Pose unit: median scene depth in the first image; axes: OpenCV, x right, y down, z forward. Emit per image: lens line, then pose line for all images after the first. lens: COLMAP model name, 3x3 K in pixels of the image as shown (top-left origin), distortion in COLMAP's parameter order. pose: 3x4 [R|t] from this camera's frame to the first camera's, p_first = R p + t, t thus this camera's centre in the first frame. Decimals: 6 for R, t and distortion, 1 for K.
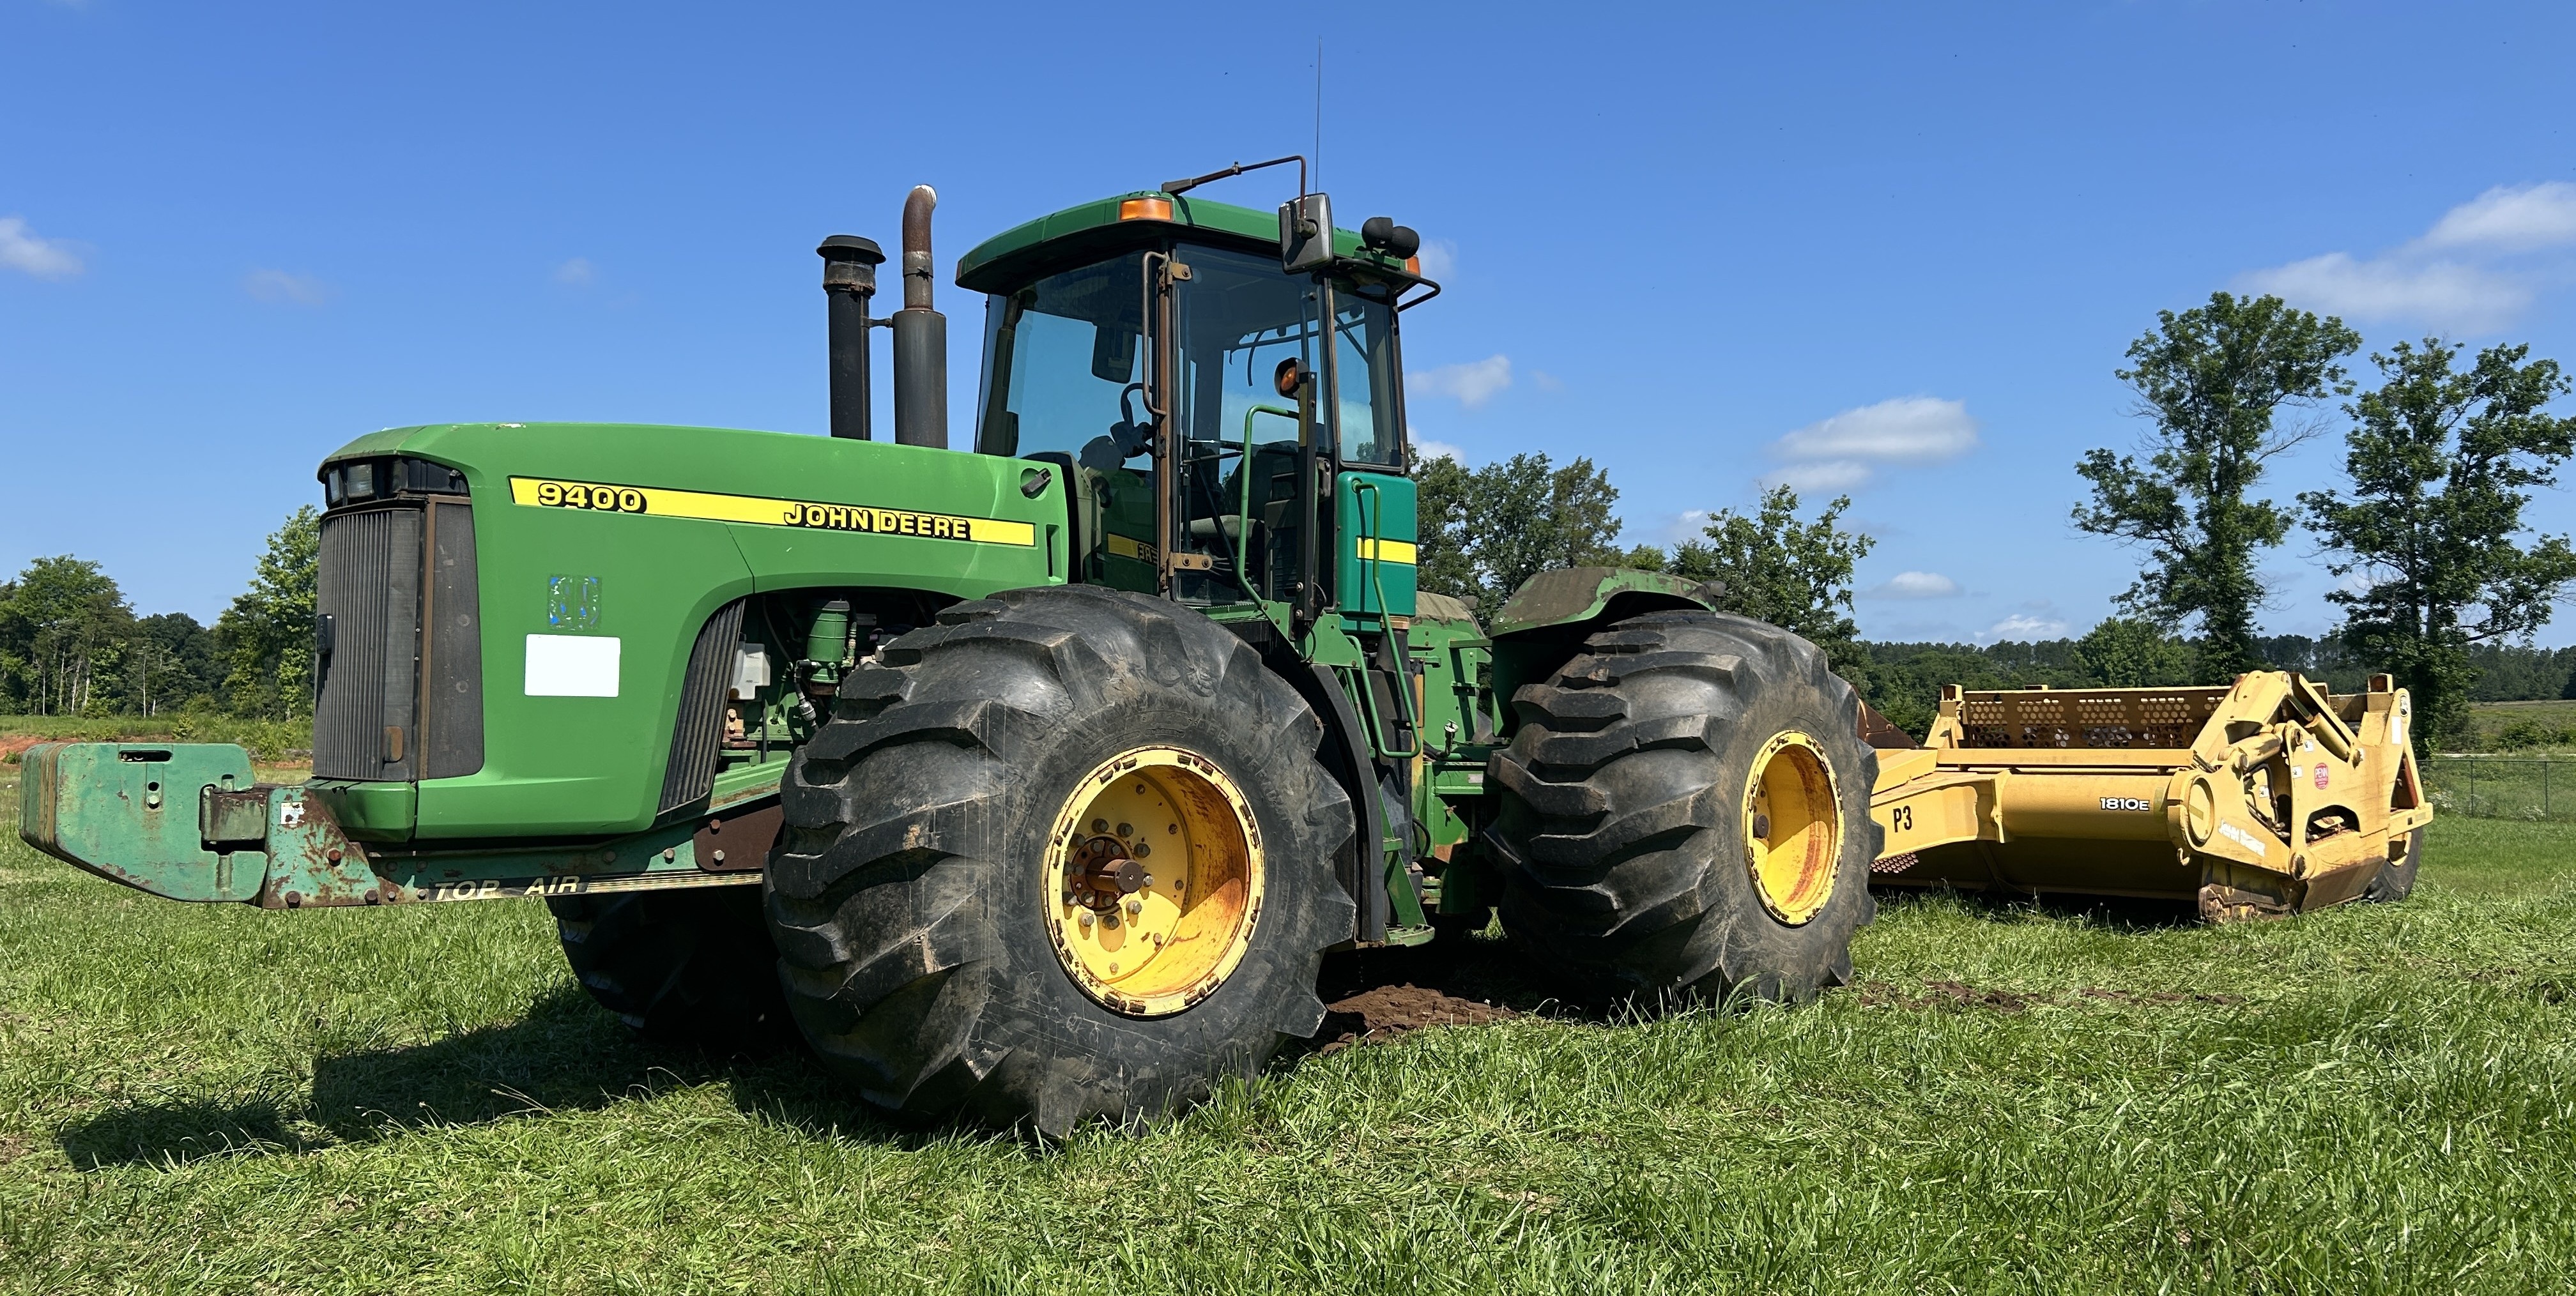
lens RADIAL K [[1915.7, 0, 1288.0], [0, 1915.7, 648.0], [0, 0, 1]] dist [0.103474, -0.080588]
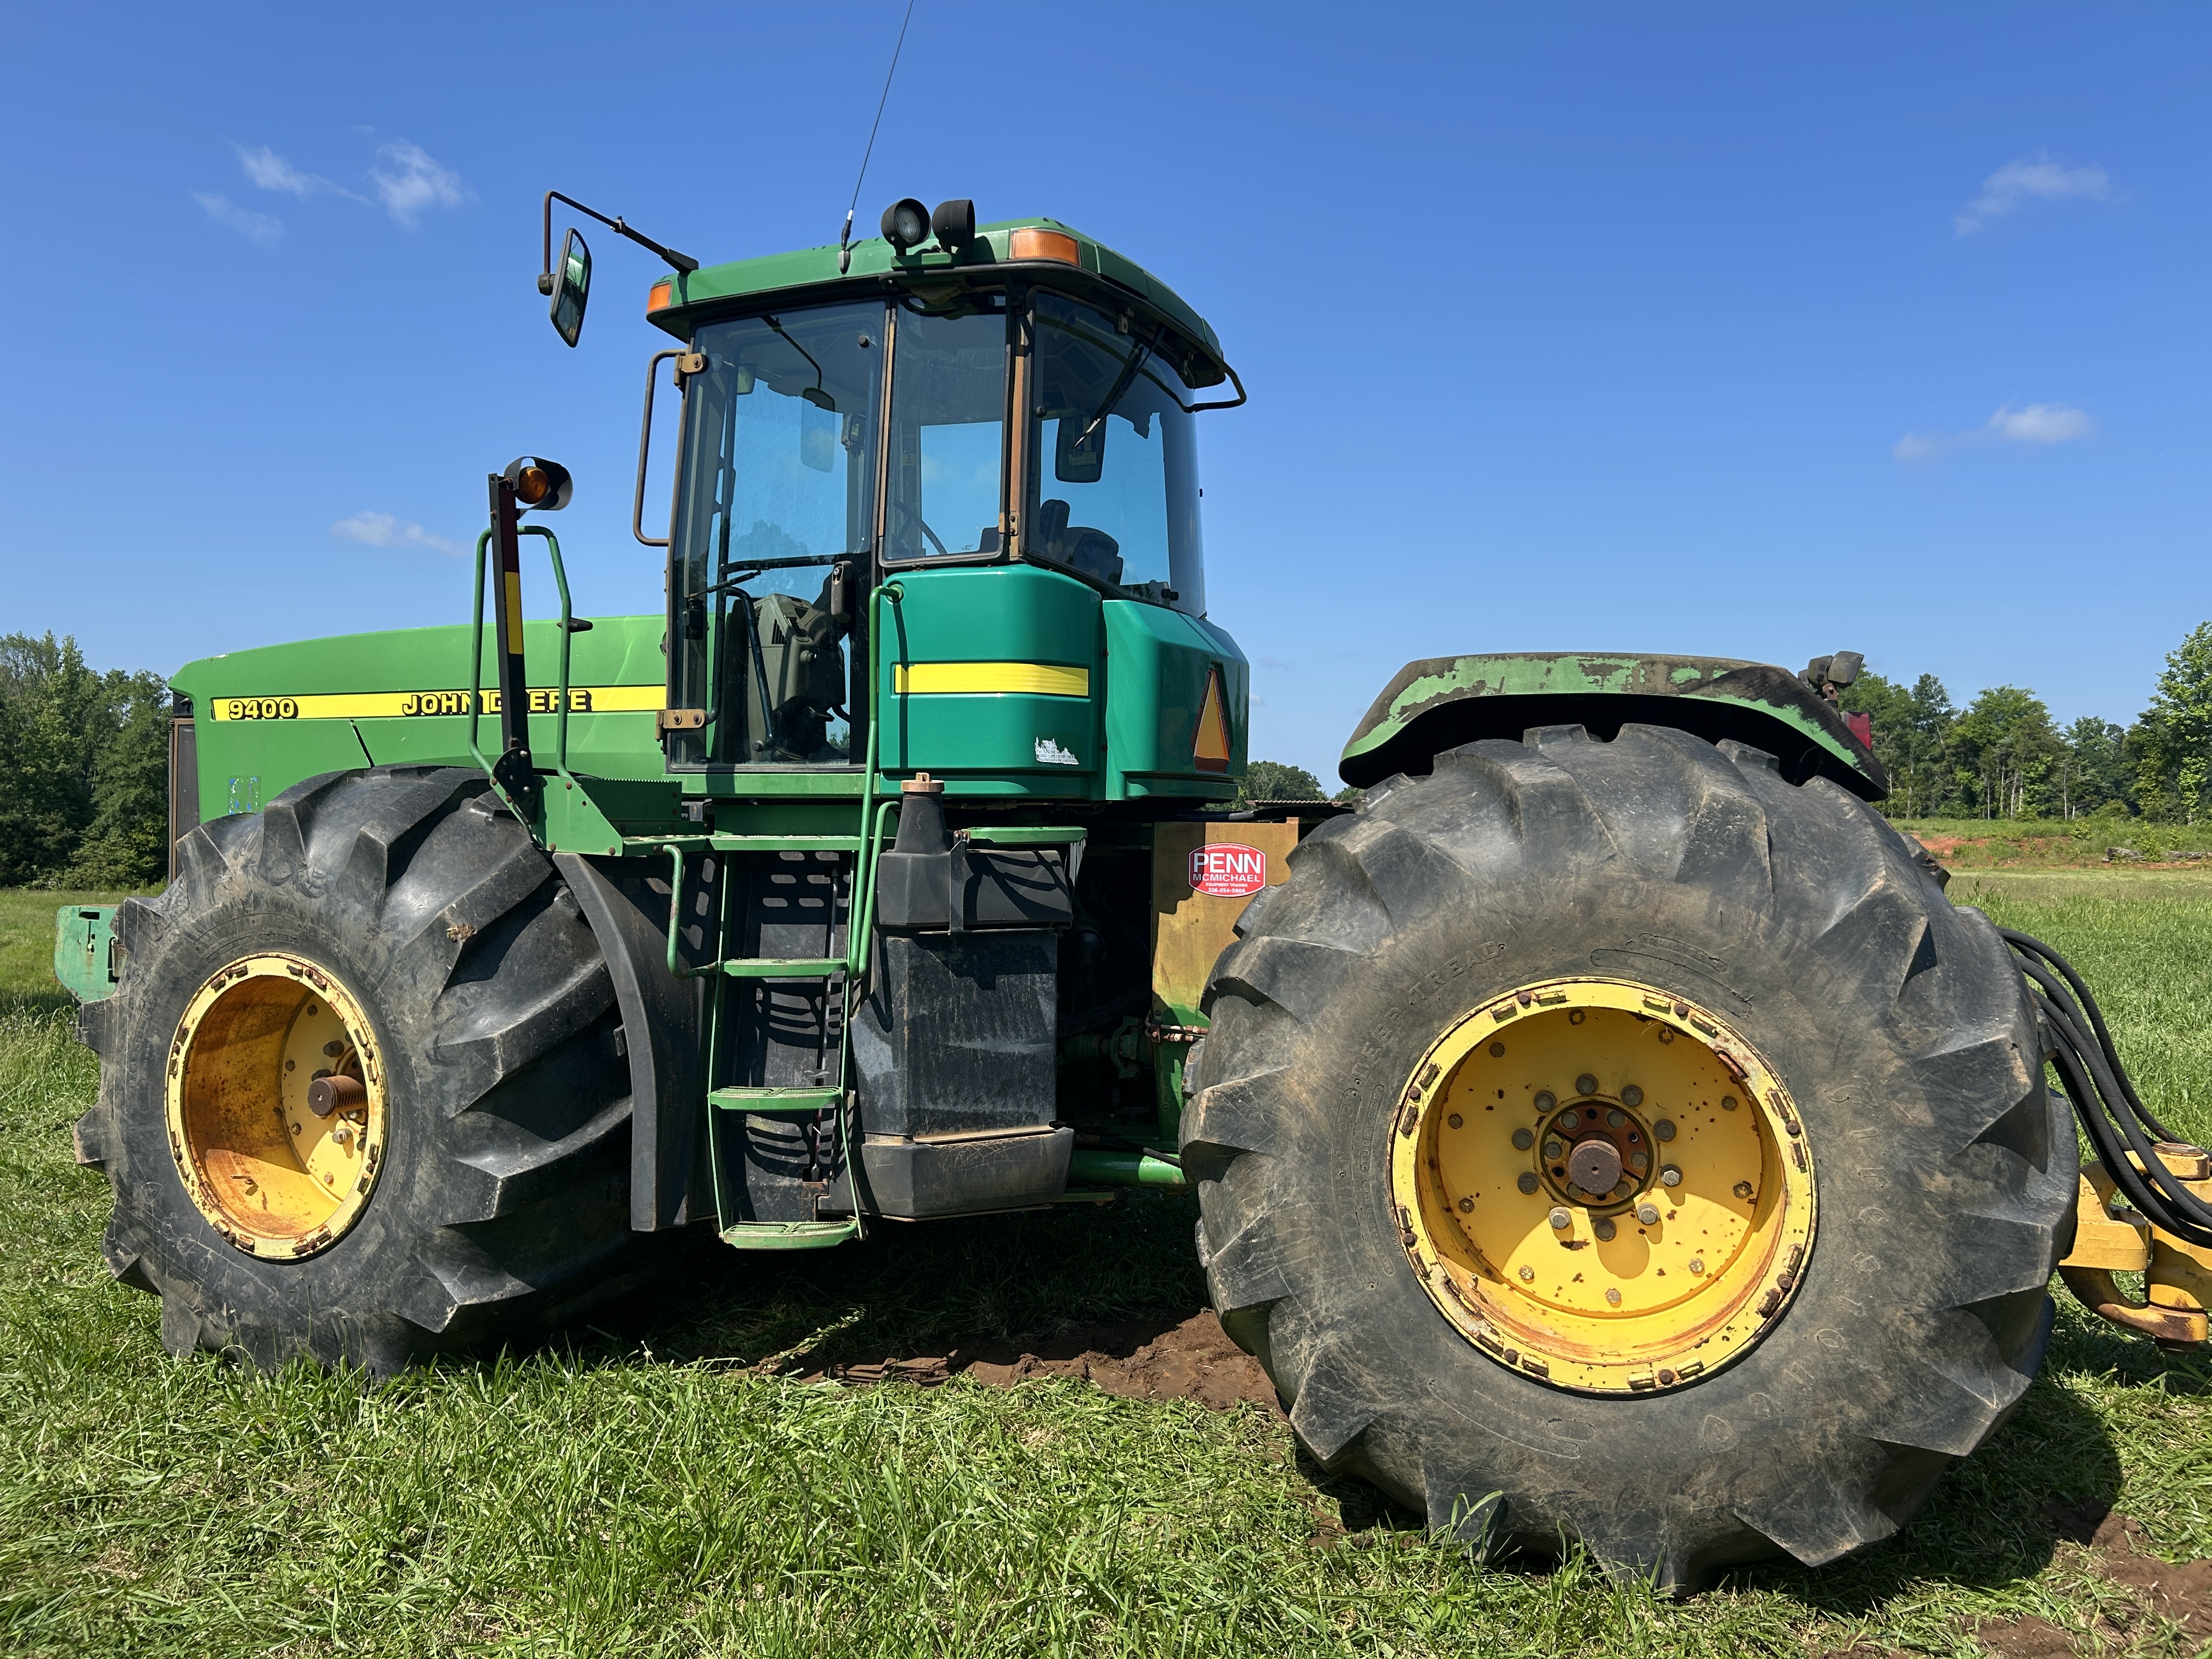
lens RADIAL K [[1655.7, 0, 1106.0], [0, 1655.7, 829.5], [0, 0, 1]] dist [0.068126, -0.085026]
pose [[0.462763, 0.003056, -0.886477, 0.758738], [0.034475, 0.999176, 0.021441, -0.008278], [0.885812, -0.040484, 0.462276, 0.952694]]
